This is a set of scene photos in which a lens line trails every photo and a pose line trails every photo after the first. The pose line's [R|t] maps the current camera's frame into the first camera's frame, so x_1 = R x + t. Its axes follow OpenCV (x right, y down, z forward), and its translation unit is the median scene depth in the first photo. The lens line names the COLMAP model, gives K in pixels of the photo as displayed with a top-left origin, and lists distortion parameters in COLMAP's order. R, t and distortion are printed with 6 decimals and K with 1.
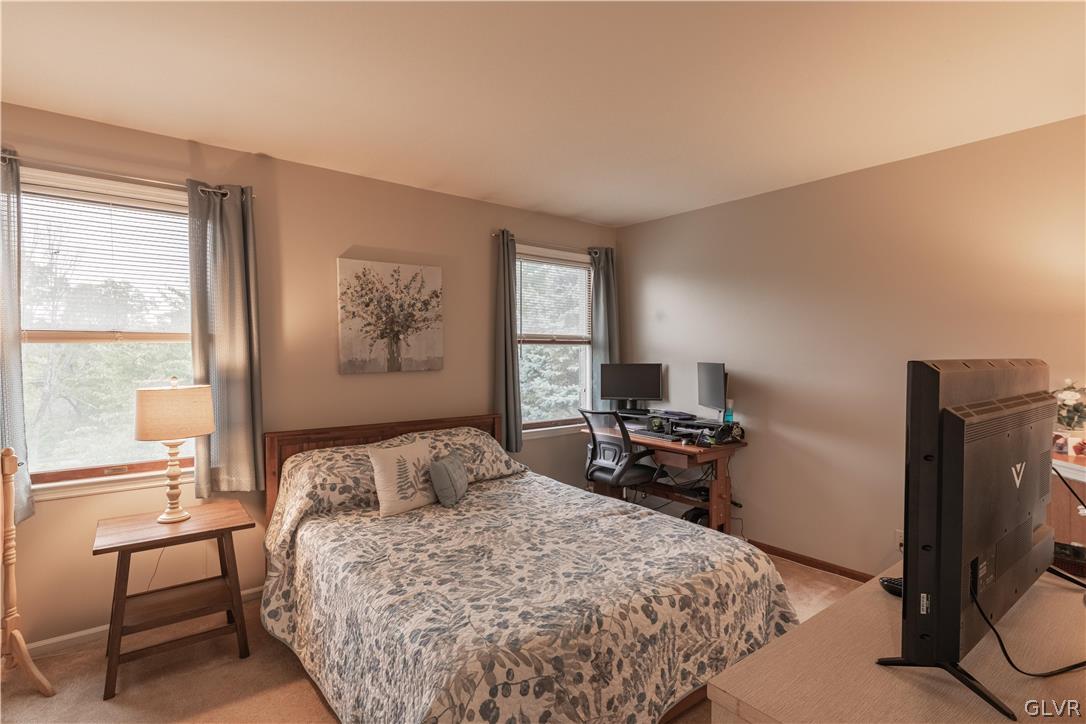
lens RADIAL K [[536.1, 0, 541.8], [0, 536.1, 359.3], [0, 0, 1]] dist [0.000126, 0.001306]
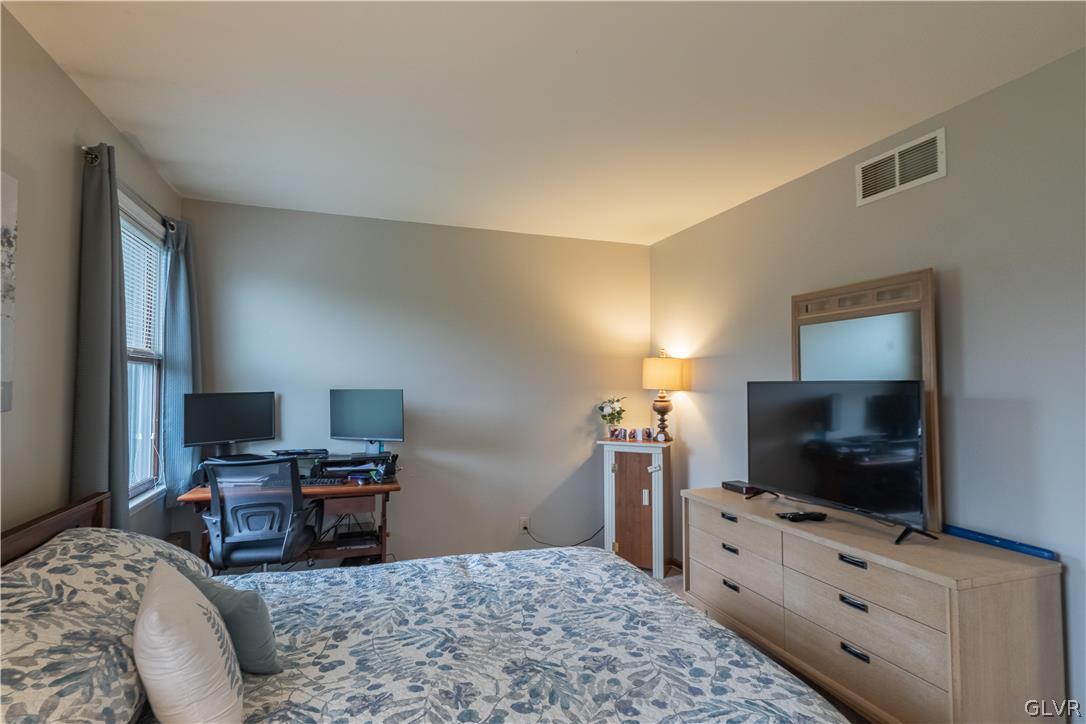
lens RADIAL K [[536.1, 0, 524.4], [0, 536.1, 348.1], [0, 0, 1]] dist [0.000126, 0.001306]
pose [[0.333416, 0.064873, 0.940545, -0.647171], [0.007948, 0.997401, -0.071612, 0.006588], [-0.942746, 0.031352, 0.332034, 0.644234]]
